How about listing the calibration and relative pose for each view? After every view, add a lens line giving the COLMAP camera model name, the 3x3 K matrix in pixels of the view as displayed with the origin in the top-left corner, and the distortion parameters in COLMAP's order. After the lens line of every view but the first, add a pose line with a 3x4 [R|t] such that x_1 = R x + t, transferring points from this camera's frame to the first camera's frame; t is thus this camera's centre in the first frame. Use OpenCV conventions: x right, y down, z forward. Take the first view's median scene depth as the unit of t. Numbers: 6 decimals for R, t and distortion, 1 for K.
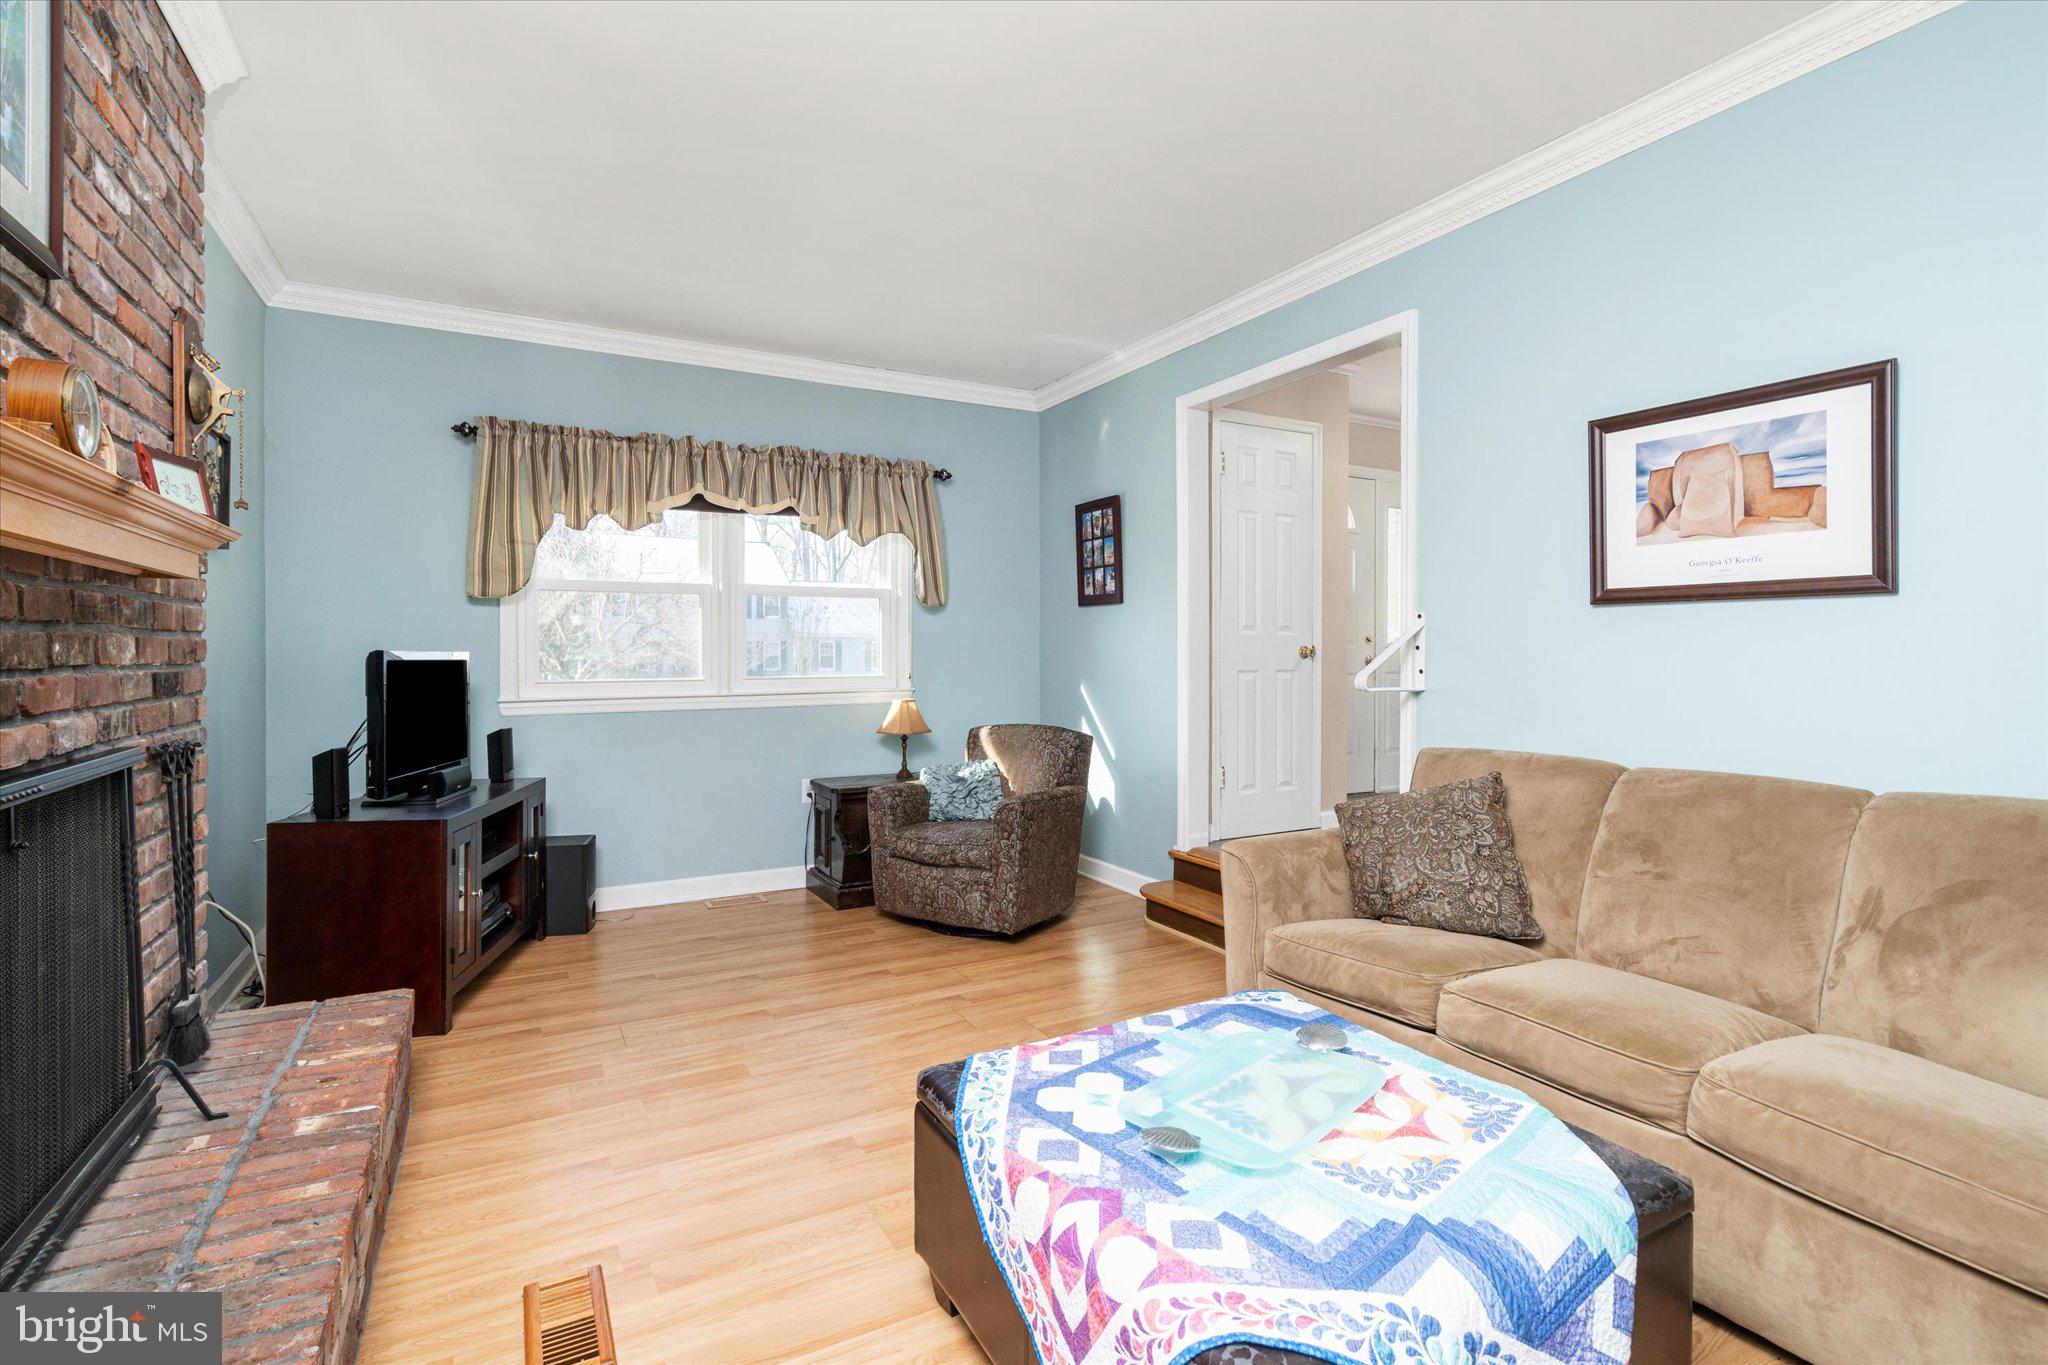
lens RADIAL K [[969.4, 0, 1029.5], [0, 969.4, 666.2], [0, 0, 1]] dist [-0.000132, -0.000143]
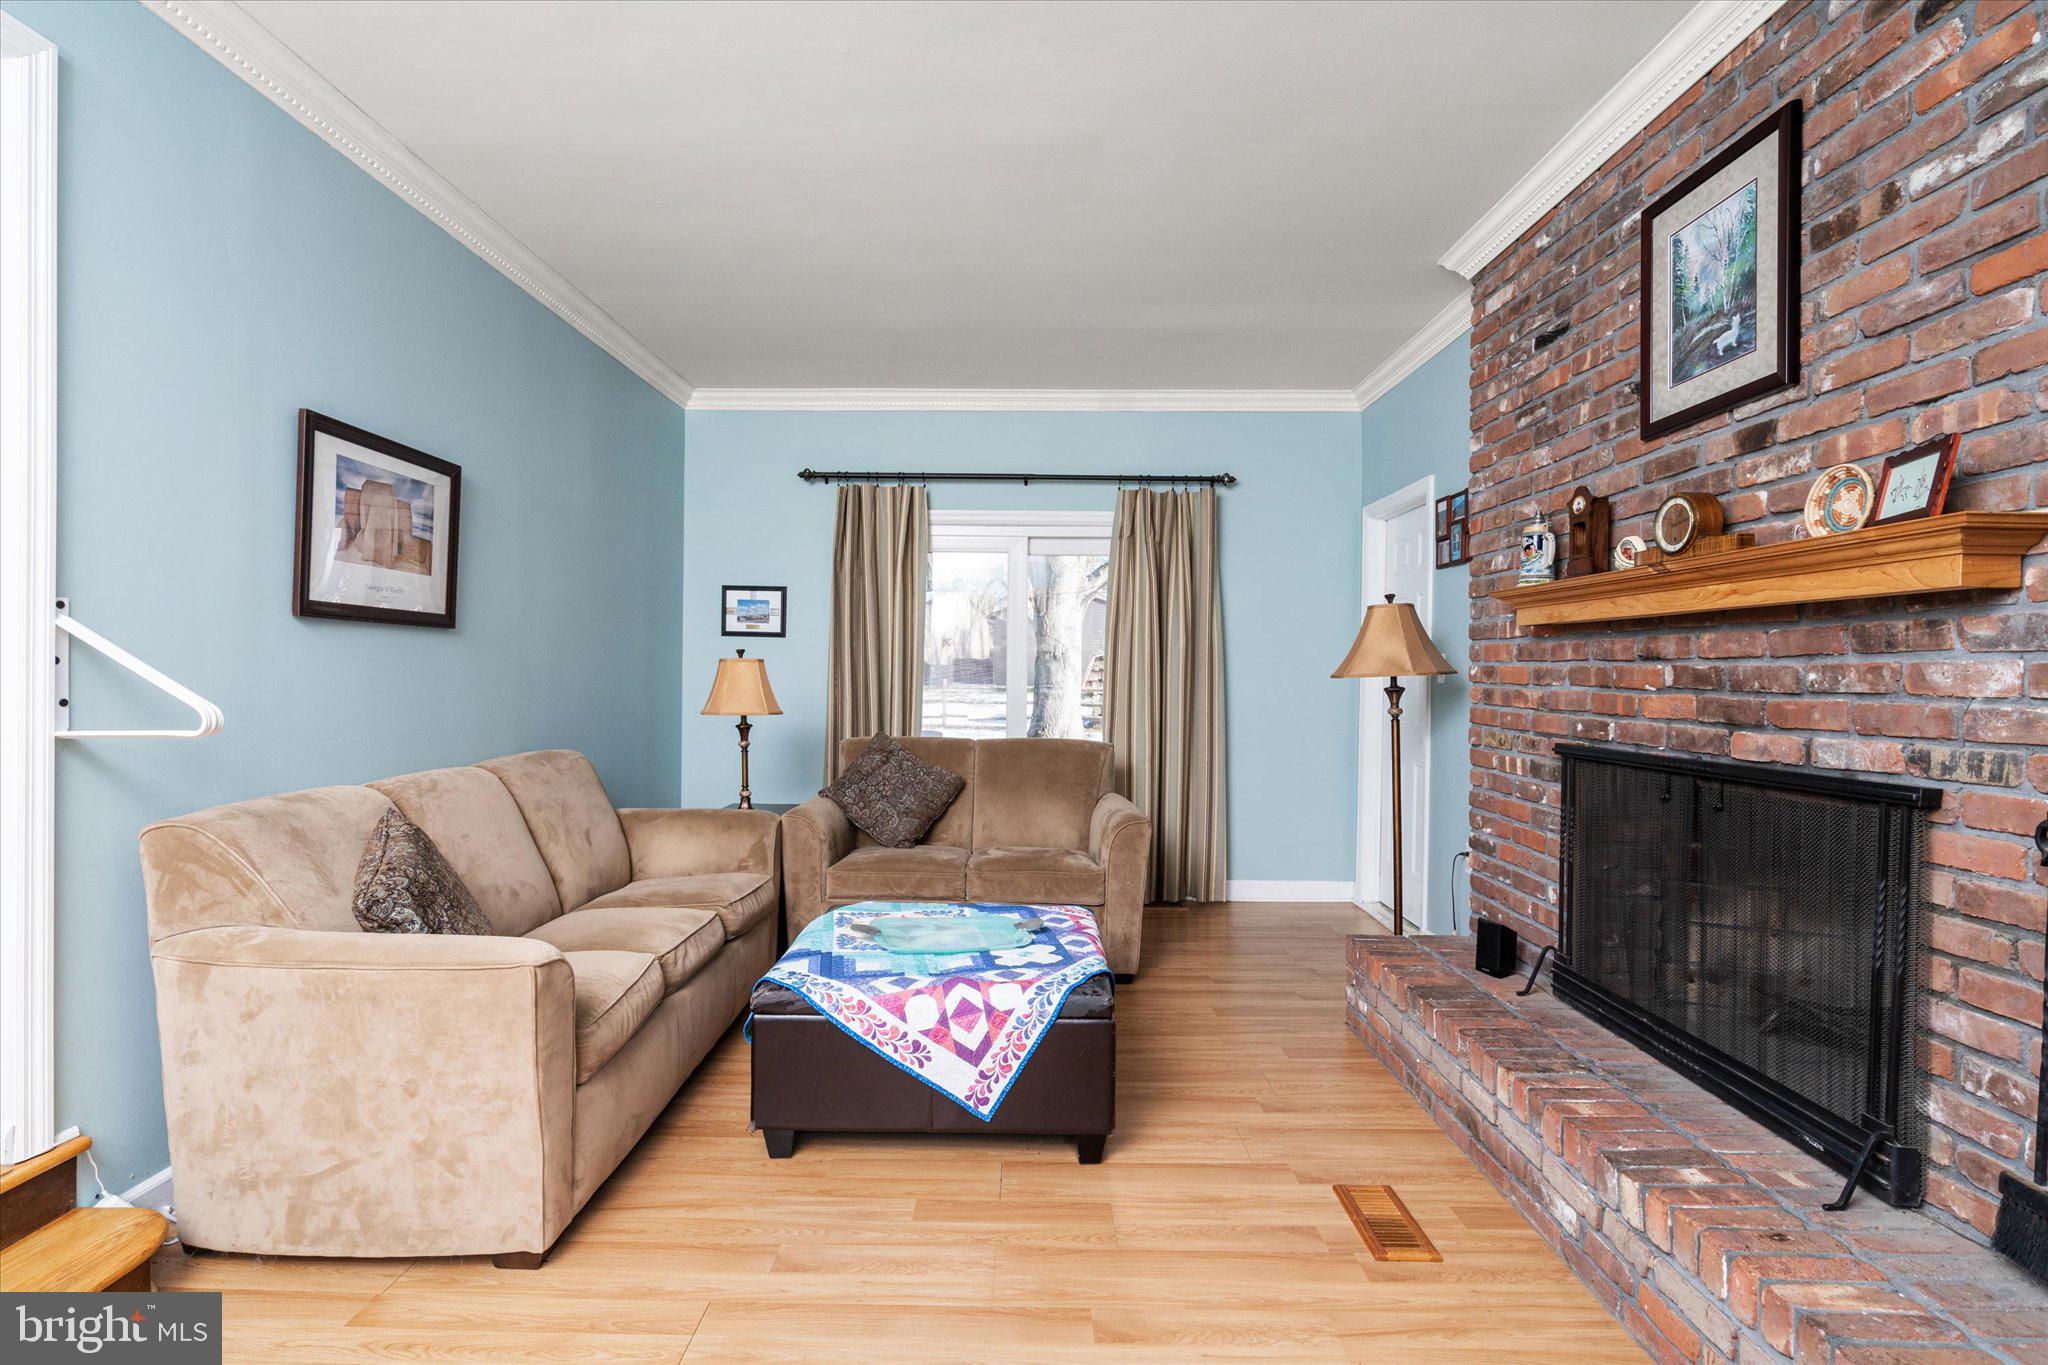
lens RADIAL K [[969.4, 0, 1028.5], [0, 969.4, 679.5], [0, 0, 1]] dist [-0.000132, -0.000143]
pose [[-0.872826, -0.006070, 0.487995, -0.543438], [0.003692, 0.999812, 0.019039, -0.025562], [-0.488018, 0.018420, -0.872639, 1.833308]]
